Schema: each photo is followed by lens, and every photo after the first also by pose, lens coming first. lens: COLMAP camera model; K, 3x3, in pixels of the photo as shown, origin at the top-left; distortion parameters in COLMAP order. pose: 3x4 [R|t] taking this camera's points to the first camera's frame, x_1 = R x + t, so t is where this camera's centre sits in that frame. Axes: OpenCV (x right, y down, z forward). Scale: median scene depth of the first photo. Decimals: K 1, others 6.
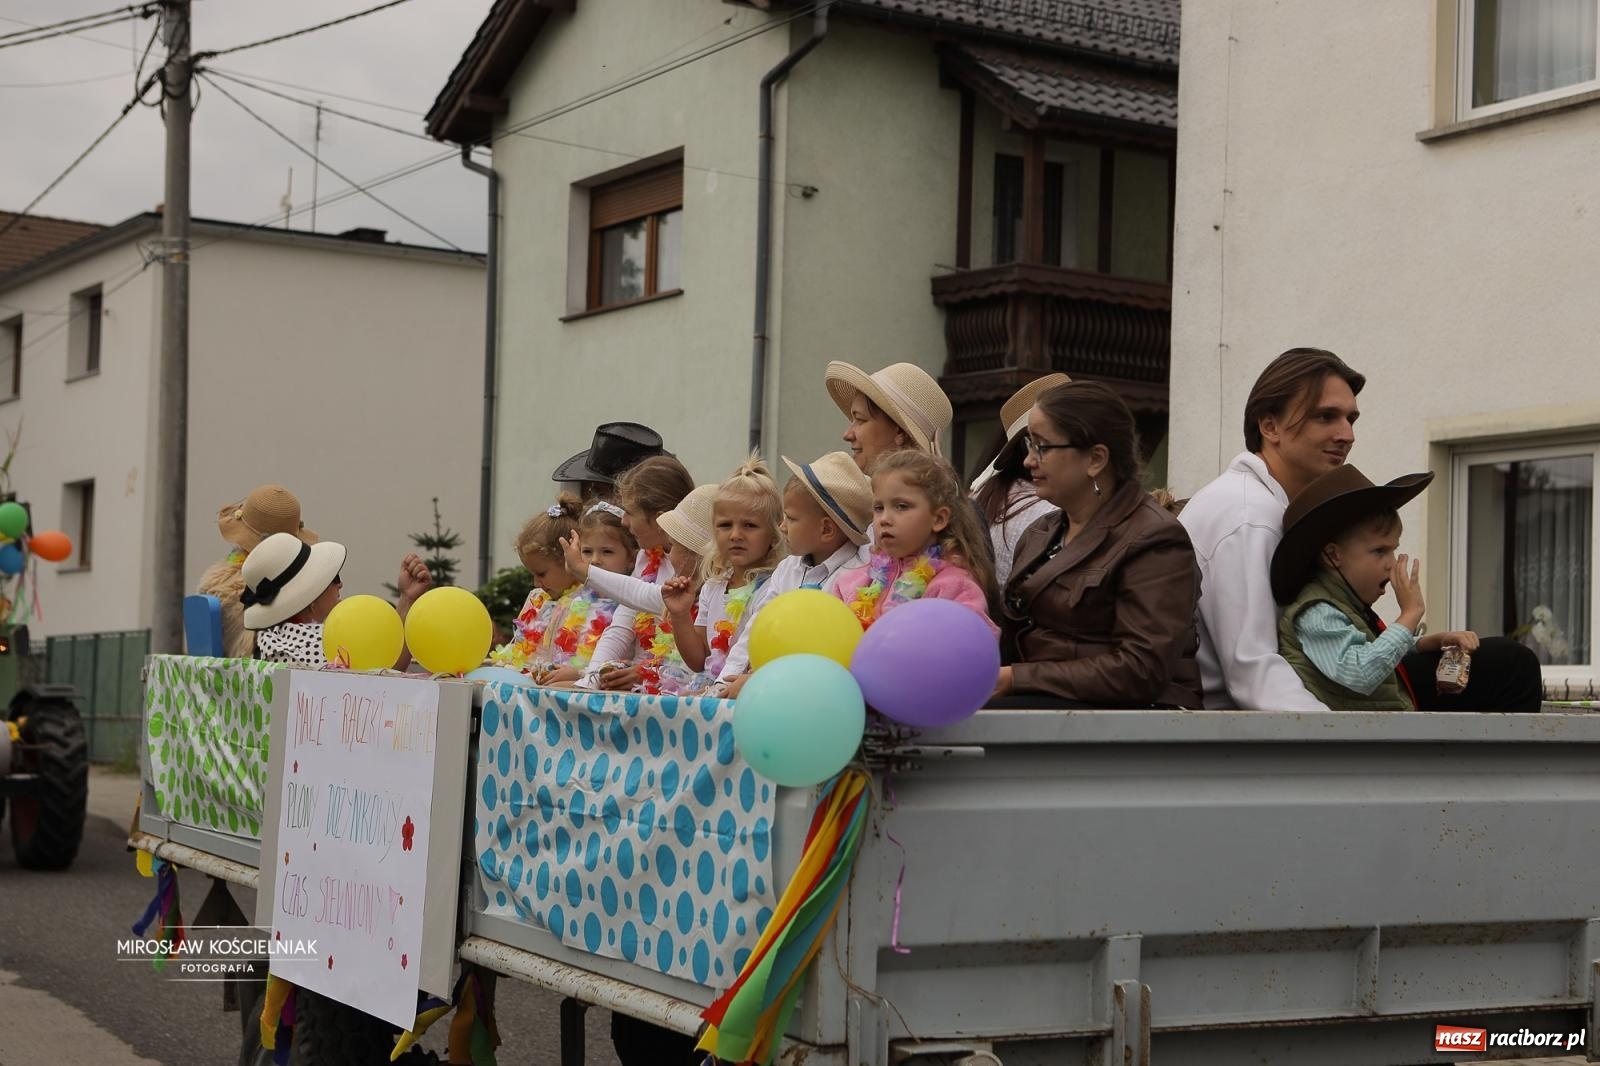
lens RADIAL K [[2781.6, 0, 796.3], [0, 2781.6, 529.7], [0, 0, 1]] dist [0.077755, 0.000000]
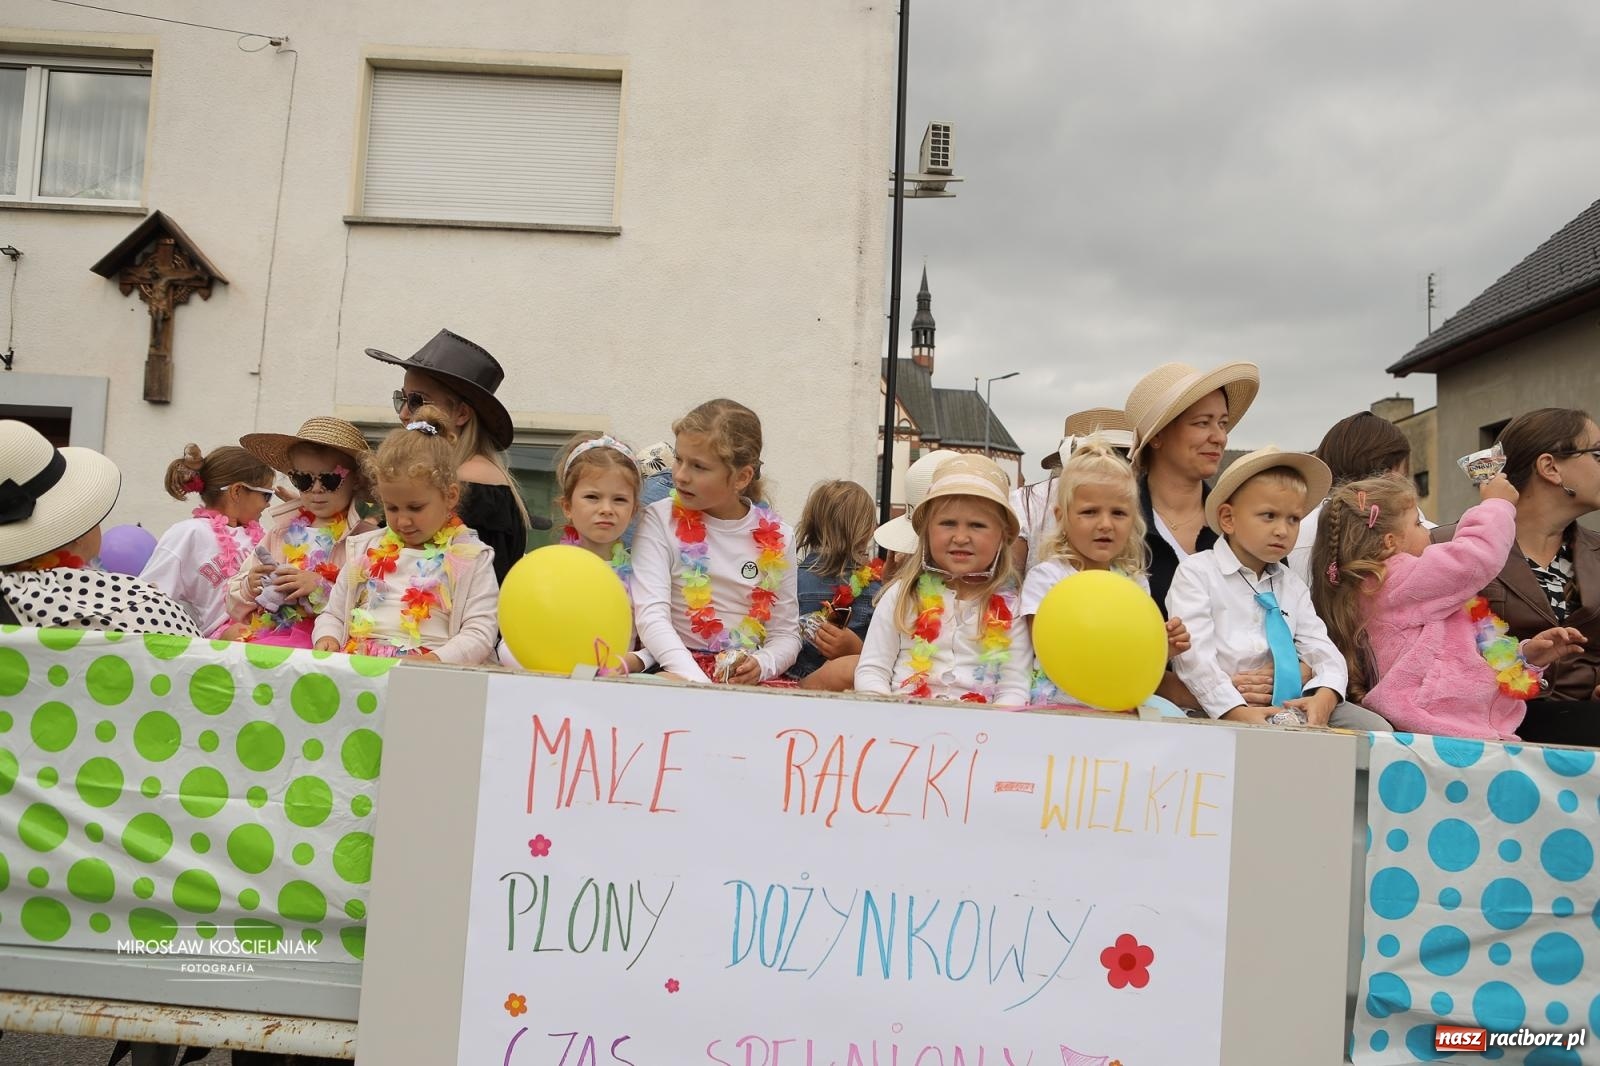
lens RADIAL K [[1316.5, 0, 803.2], [0, 1316.5, 567.4], [0, 0, 1]] dist [-0.074374, 0.076645]
pose [[0.483031, 0.044083, 0.874493, -0.330832], [-0.089007, 0.996030, -0.001046, 0.018934], [-0.871067, -0.077331, 0.485038, 0.691867]]
